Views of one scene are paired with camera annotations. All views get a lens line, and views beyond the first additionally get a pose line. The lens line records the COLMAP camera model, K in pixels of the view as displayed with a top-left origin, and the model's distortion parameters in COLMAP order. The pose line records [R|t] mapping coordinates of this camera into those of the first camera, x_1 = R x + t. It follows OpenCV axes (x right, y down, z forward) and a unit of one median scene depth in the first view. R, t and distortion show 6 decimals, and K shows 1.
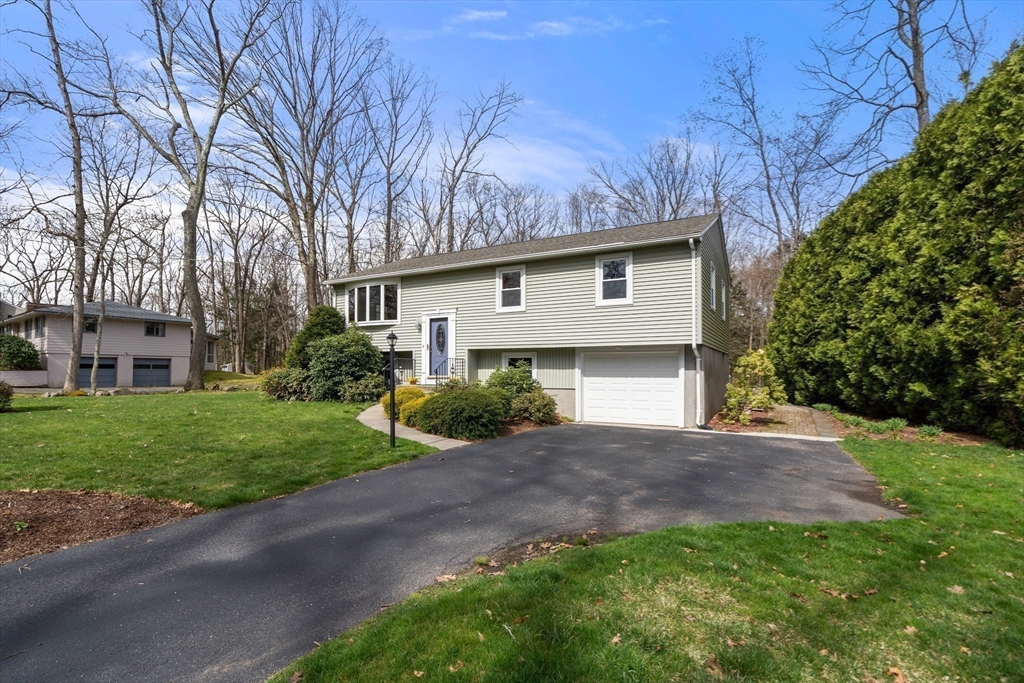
lens RADIAL K [[474.8, 0, 515.2], [0, 474.8, 347.6], [0, 0, 1]] dist [-0.001393, 0.000942]
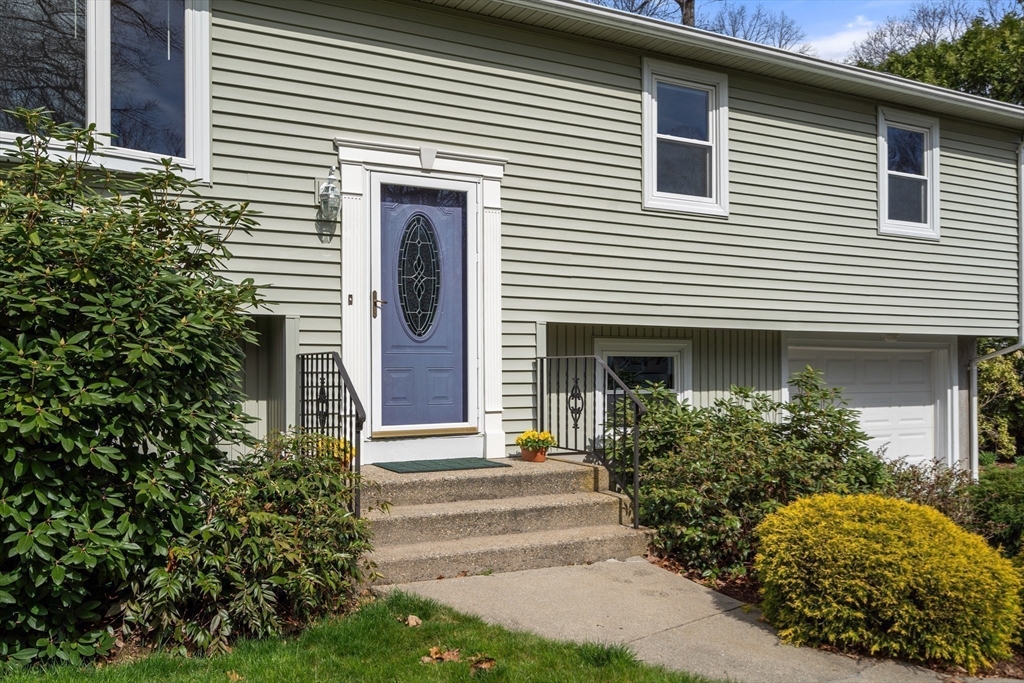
lens RADIAL K [[853.1, 0, 502.9], [0, 853.1, 335.8], [0, 0, 1]] dist [0.012956, 0.007117]
pose [[0.551255, 0.030266, 0.833787, -0.533898], [-0.039855, 0.999156, -0.009918, 0.017066], [-0.833384, -0.027763, 0.551996, 0.766091]]
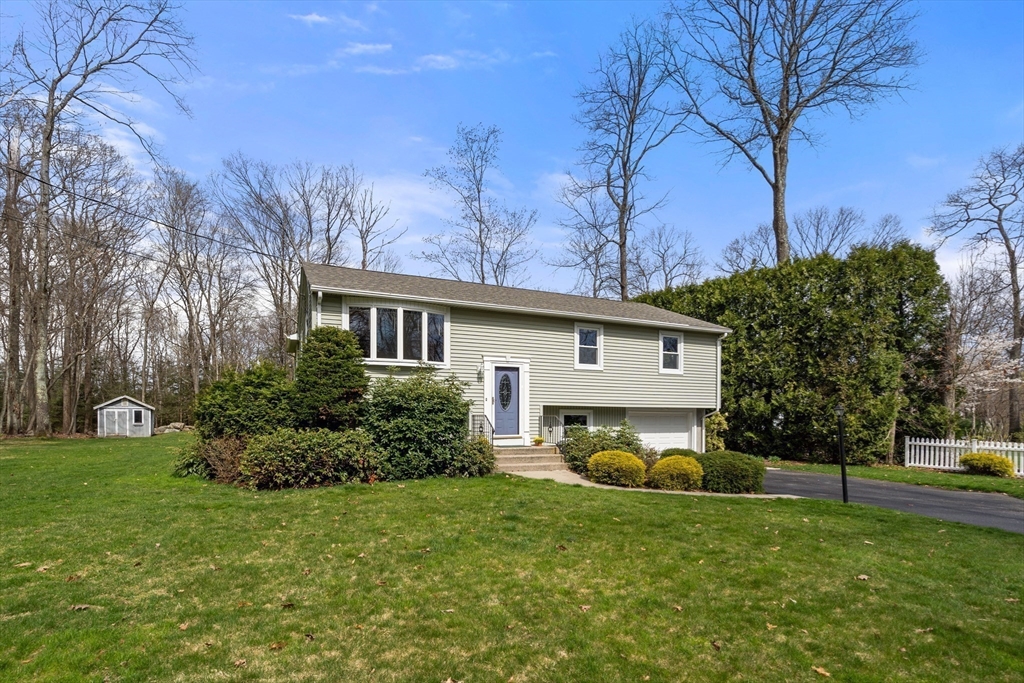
lens RADIAL K [[494.4, 0, 505.9], [0, 494.4, 399.3], [0, 0, 1]] dist [0.000961, 0.000109]
pose [[0.603831, 0.029074, 0.796582, -0.914745], [-0.044154, 0.999020, -0.002993, -0.002112], [-0.795888, -0.033365, 0.604523, 0.496400]]
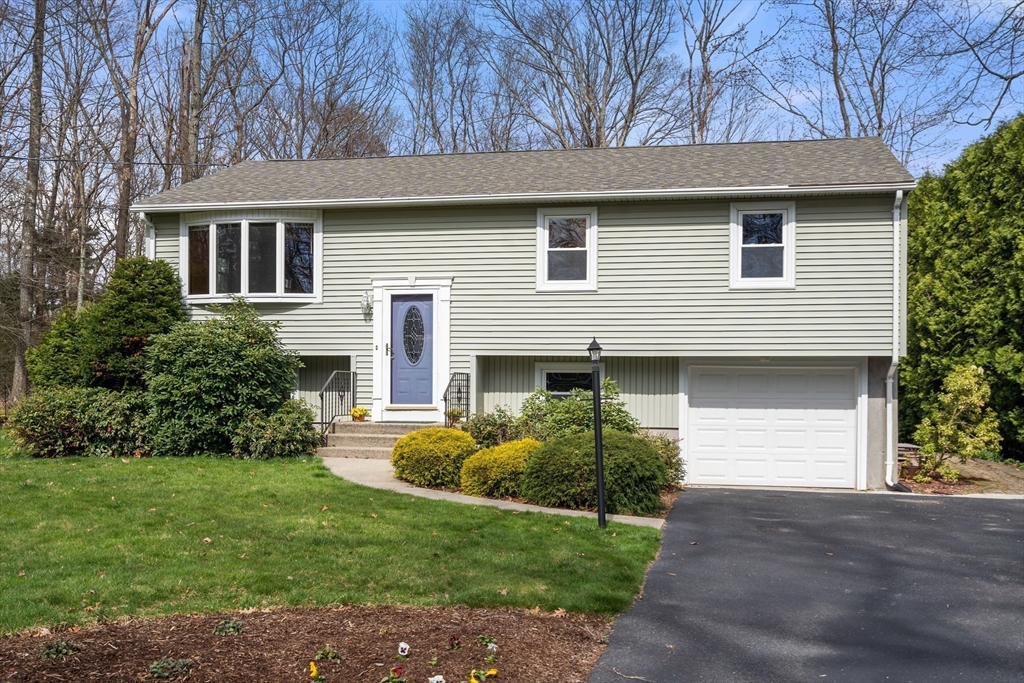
lens RADIAL K [[1013.4, 0, 533.9], [0, 1013.4, 346.4], [0, 0, 1]] dist [0.015542, 0.000000]
pose [[0.953503, 0.017868, 0.300853, -0.390772], [-0.020820, 0.999761, 0.006611, -0.016265], [-0.300663, -0.012568, 0.953648, -0.115415]]
